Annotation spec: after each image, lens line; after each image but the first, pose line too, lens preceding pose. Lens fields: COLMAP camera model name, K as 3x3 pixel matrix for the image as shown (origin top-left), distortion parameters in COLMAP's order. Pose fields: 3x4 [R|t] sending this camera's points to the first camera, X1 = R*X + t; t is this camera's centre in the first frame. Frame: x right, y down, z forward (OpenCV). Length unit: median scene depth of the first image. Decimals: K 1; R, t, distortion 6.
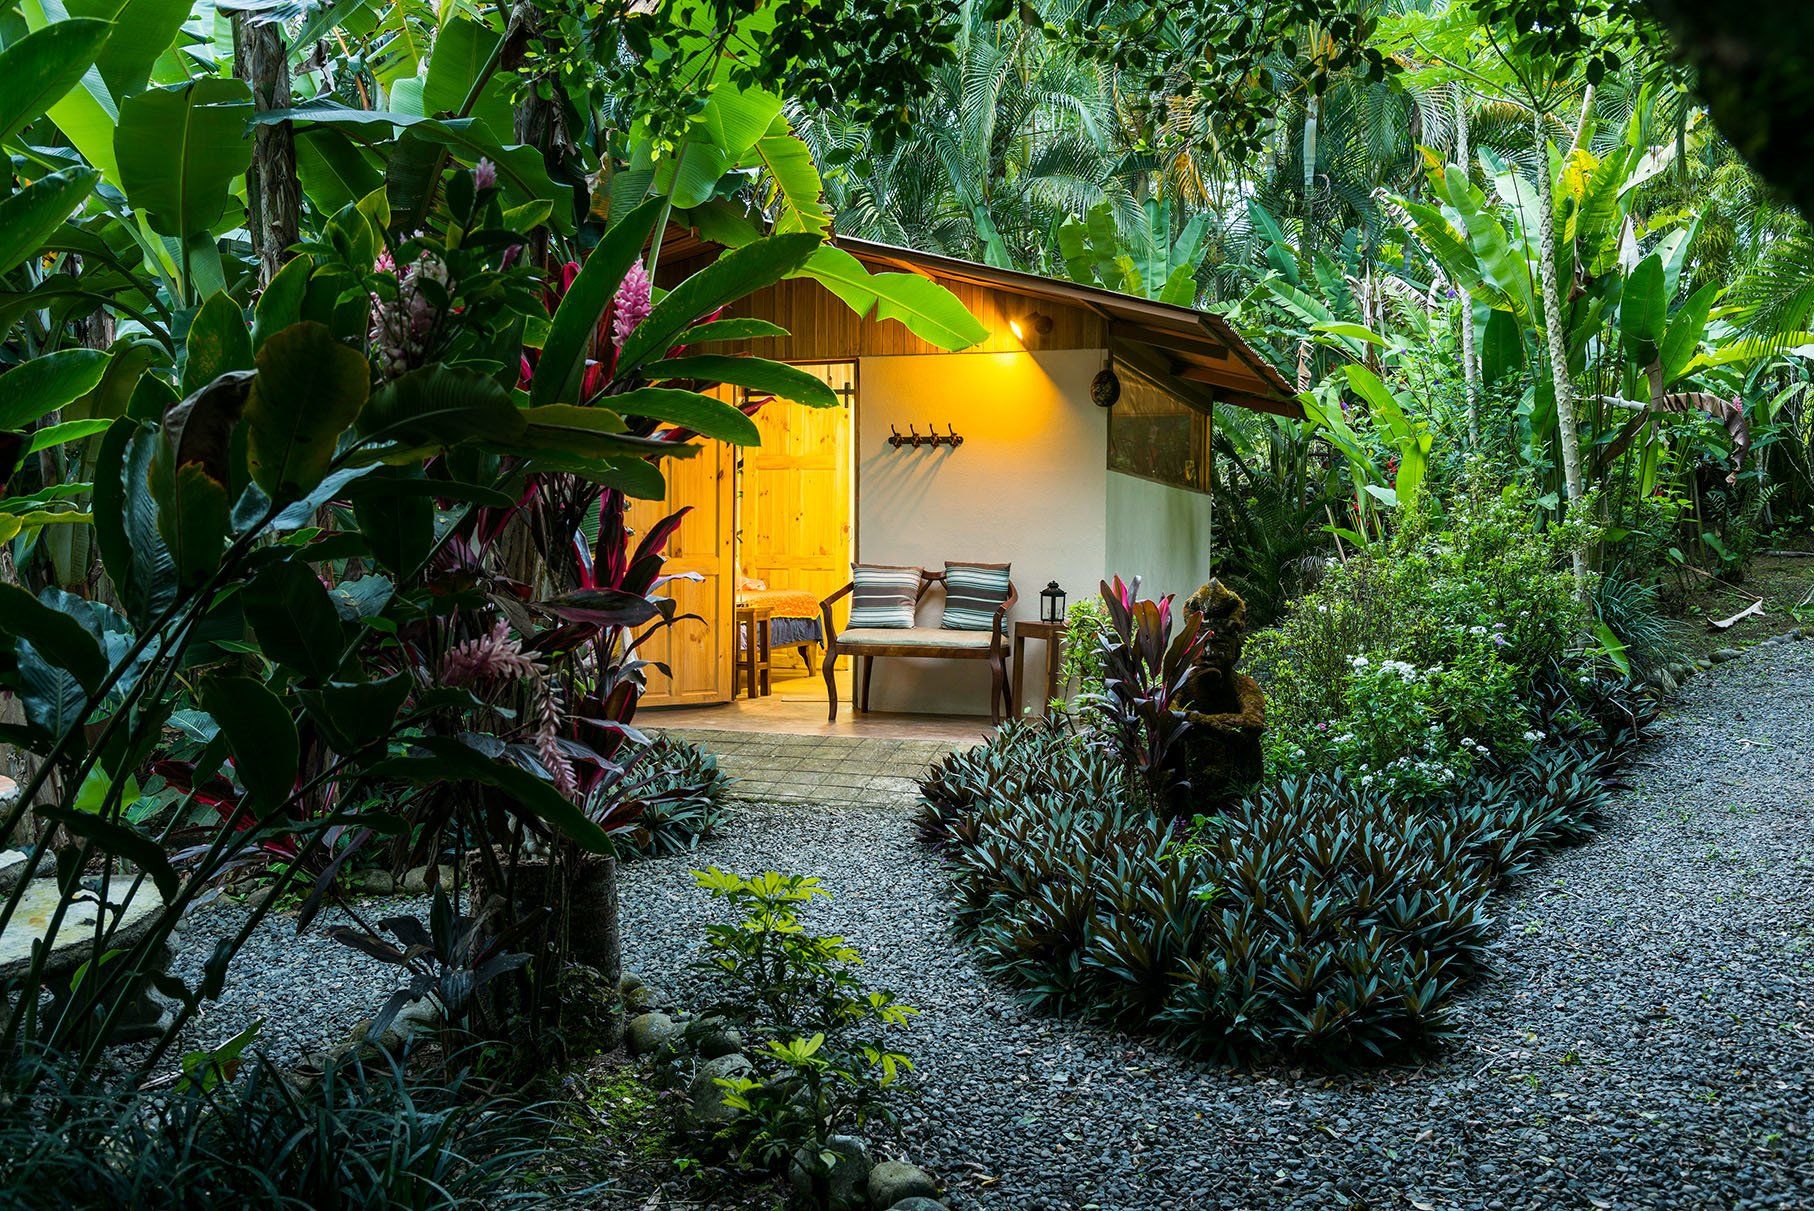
lens RADIAL K [[1799.7, 0, 907.0], [0, 1799.7, 605.5], [0, 0, 1]] dist [0.052892, -0.028419]
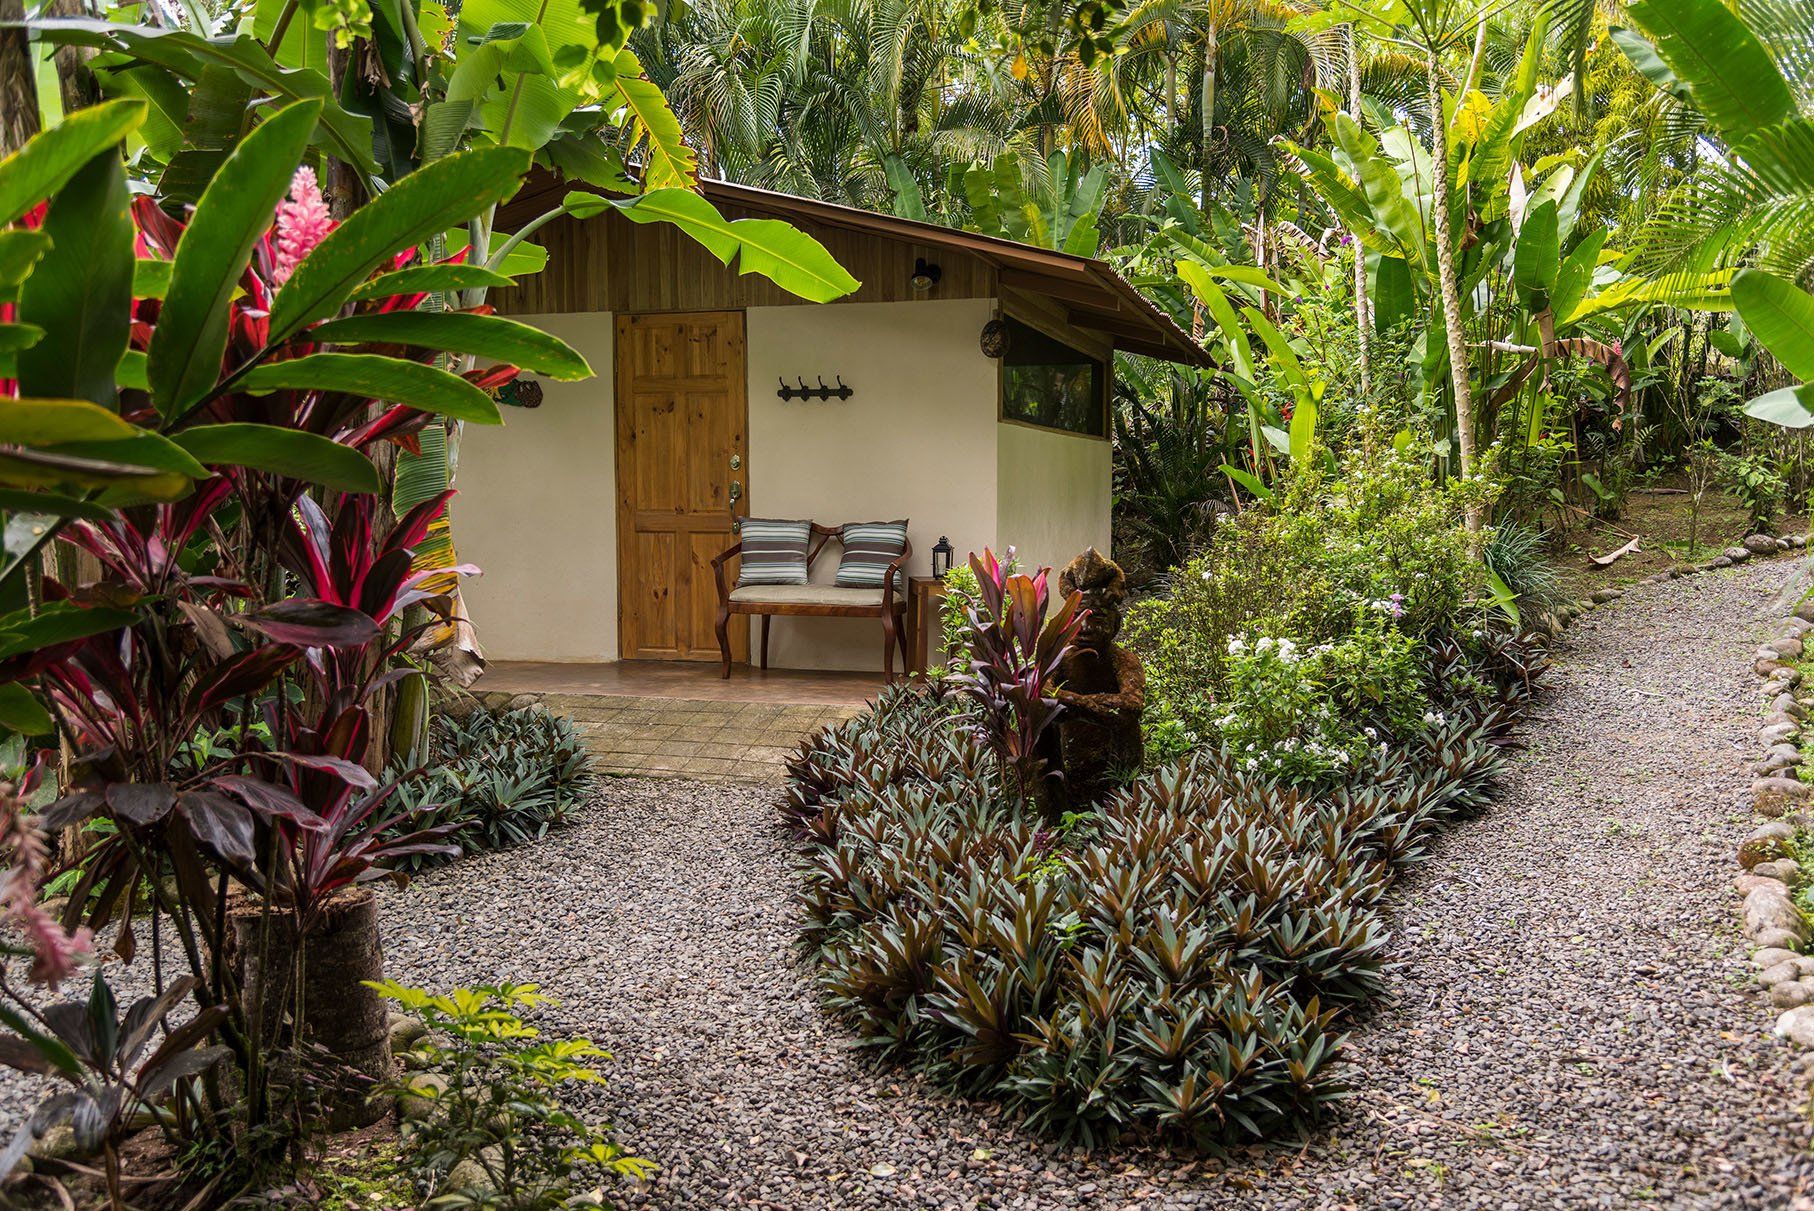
lens RADIAL K [[1608.8, 0, 907.0], [0, 1608.8, 605.5], [0, 0, 1]] dist [0.028969, -0.004331]
pose [[0.999553, -0.011925, 0.027421, 0.048196], [0.010640, 0.998860, 0.046524, -0.022331], [-0.027944, -0.046212, 0.998541, 0.159369]]
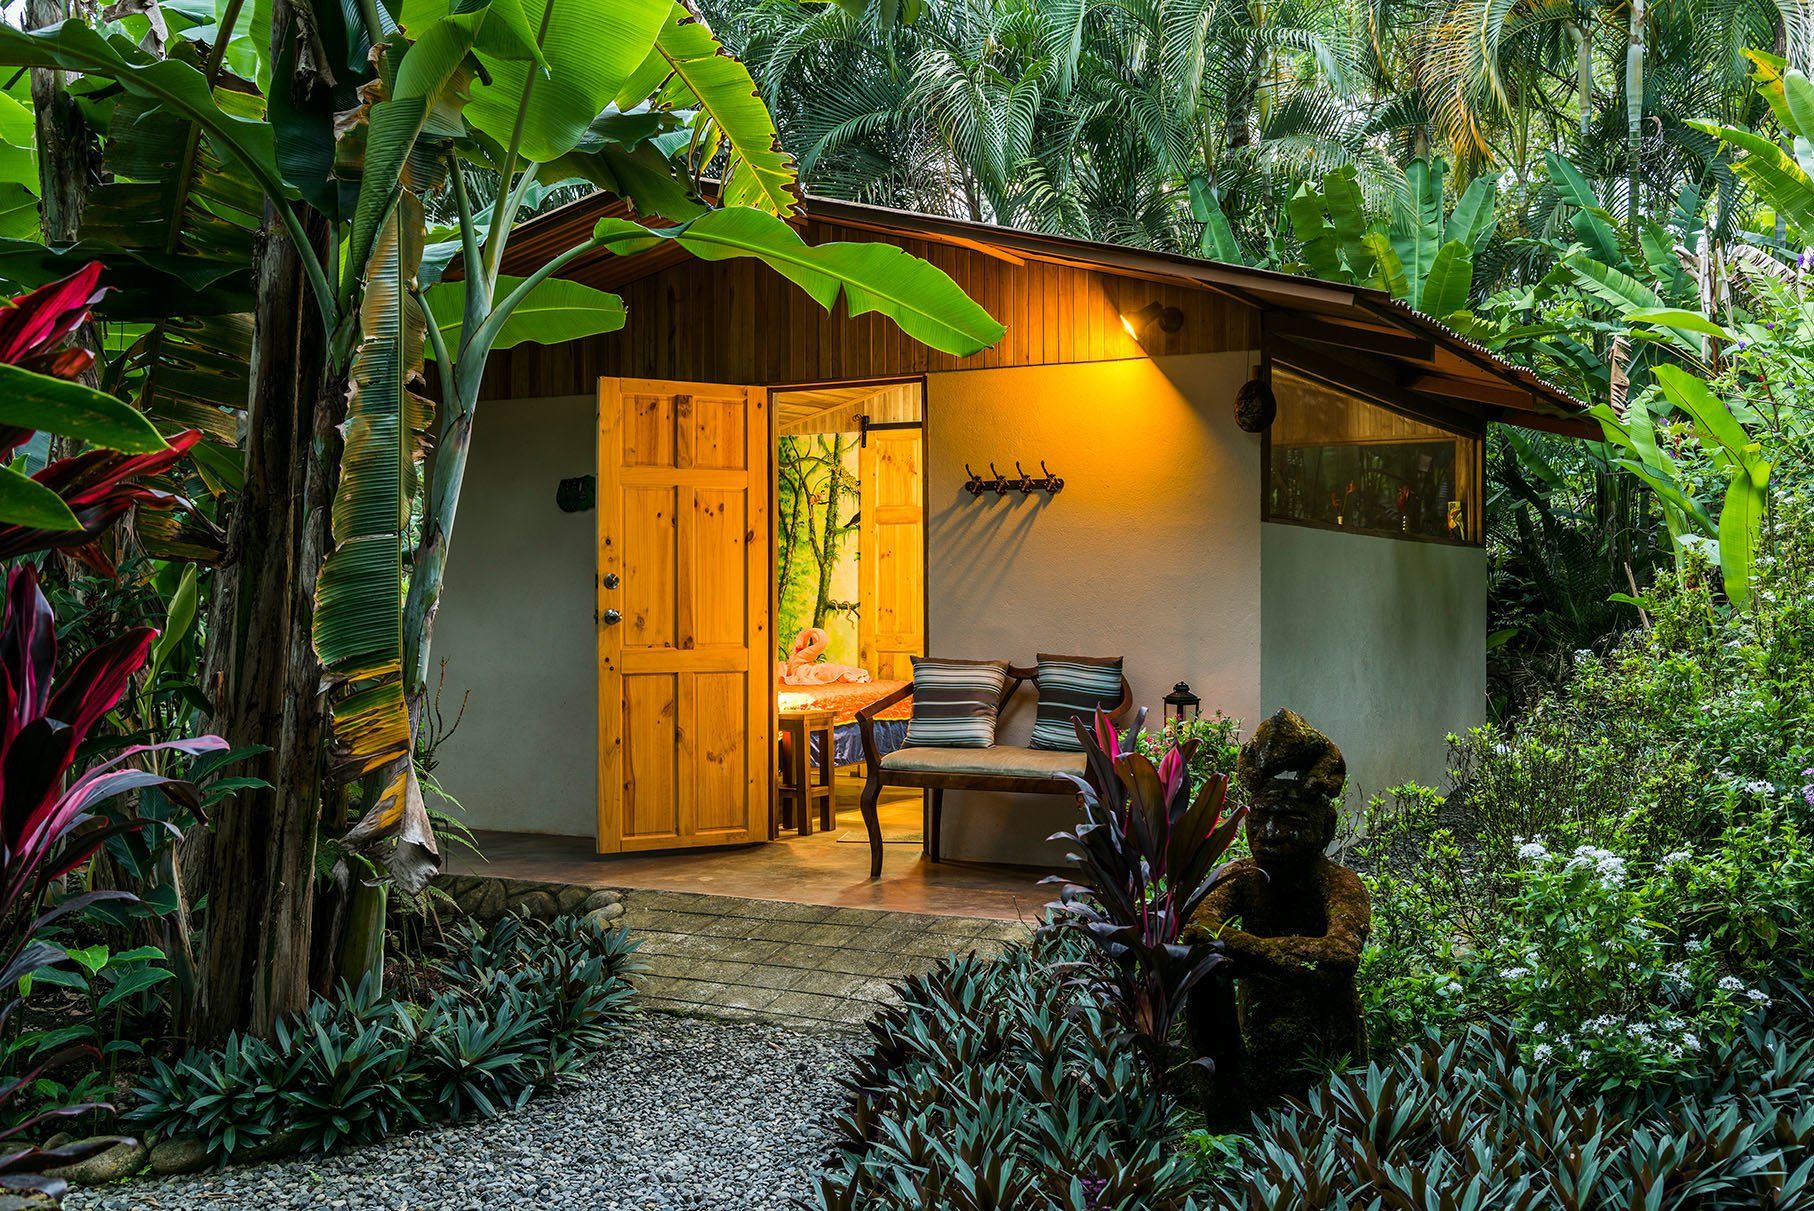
lens RADIAL K [[1996.5, 0, 912.3], [0, 1996.5, 604.6], [0, 0, 1]] dist [0.005434, 0.034607]
pose [[0.984112, -0.010278, -0.177253, 0.152727], [0.005274, 0.999575, -0.028675, -0.029008], [0.177472, 0.027285, 0.983748, 0.284356]]
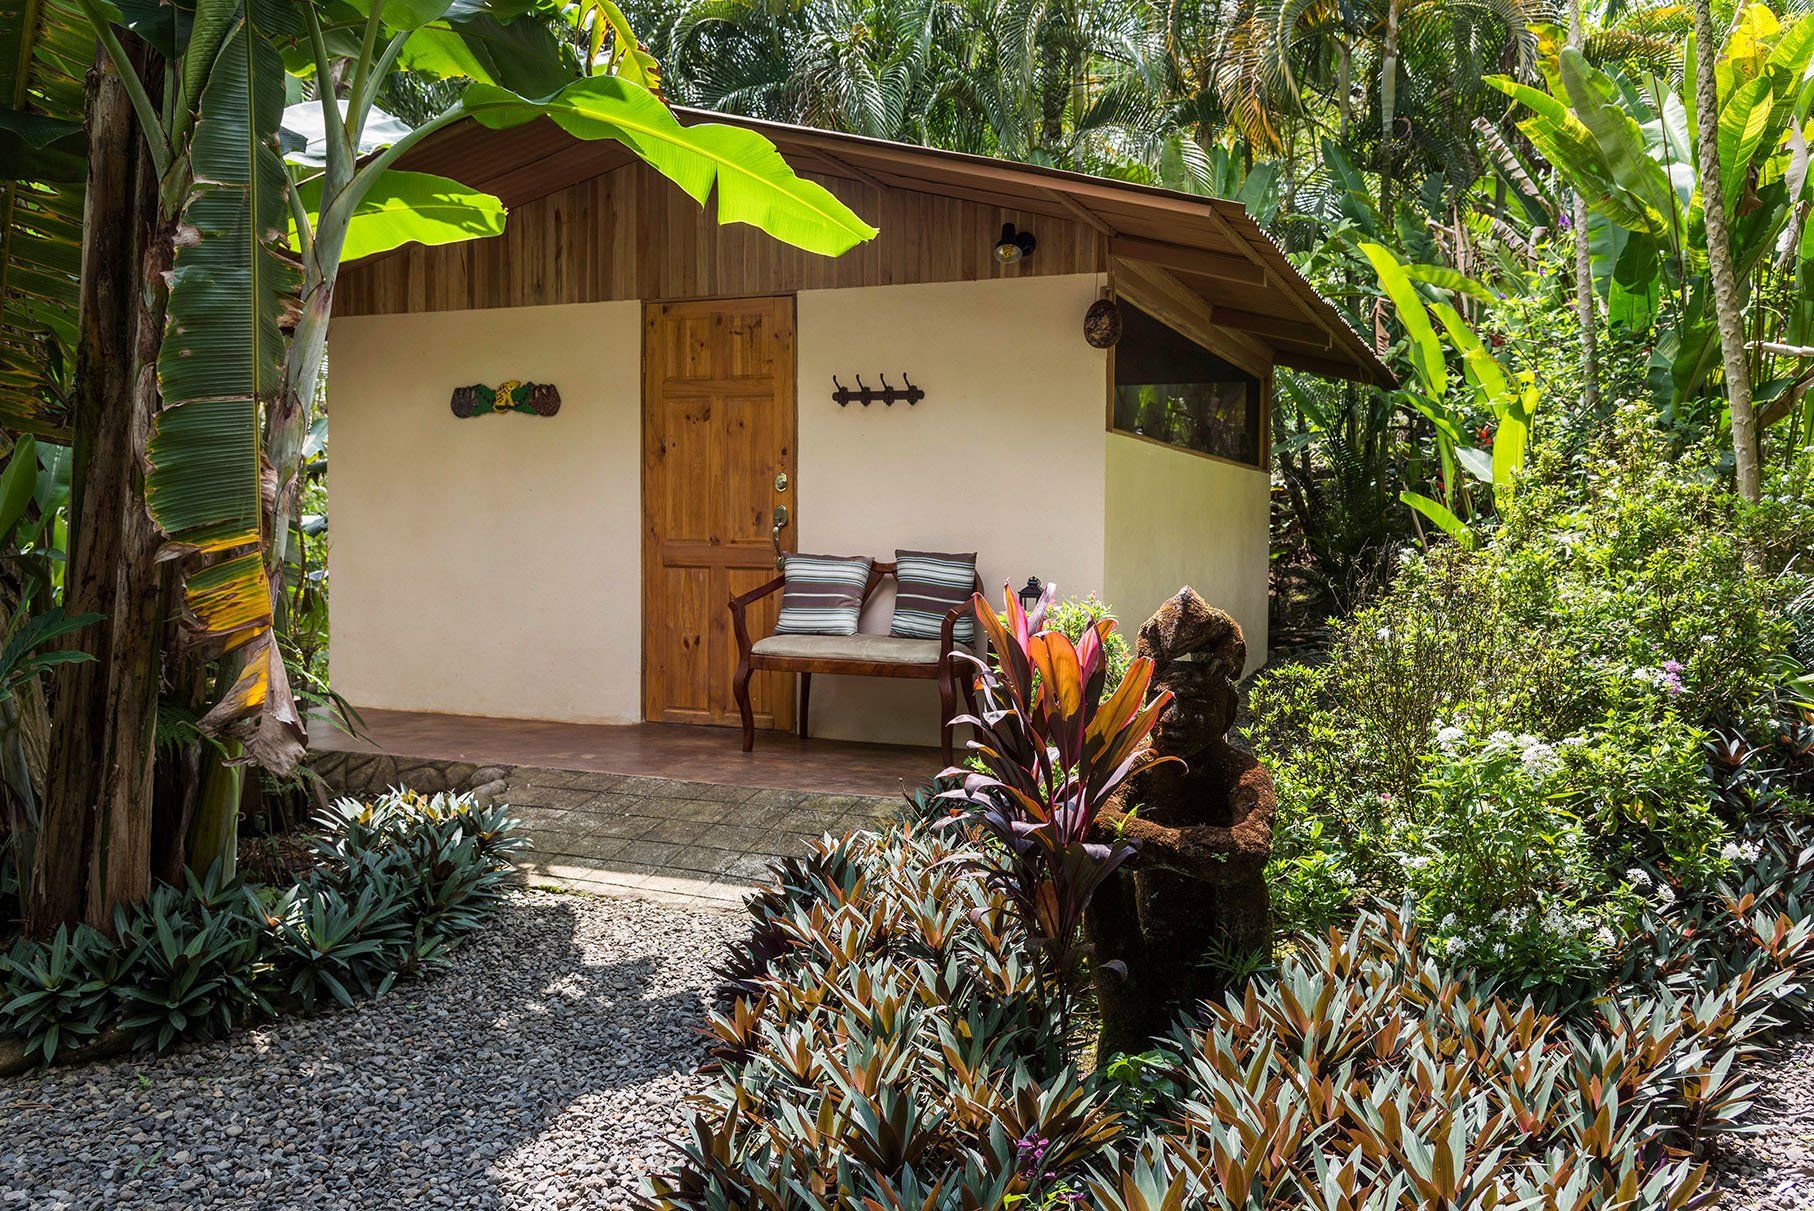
lens RADIAL K [[1520.6, 0, 913.7], [0, 1520.6, 644.2], [0, 0, 1]] dist [0.012045, -0.002081]
pose [[0.996586, 0.009863, -0.081974, 0.111577], [-0.006588, 0.999173, 0.040126, -0.014240], [0.082302, -0.039449, 0.995826, 0.463484]]
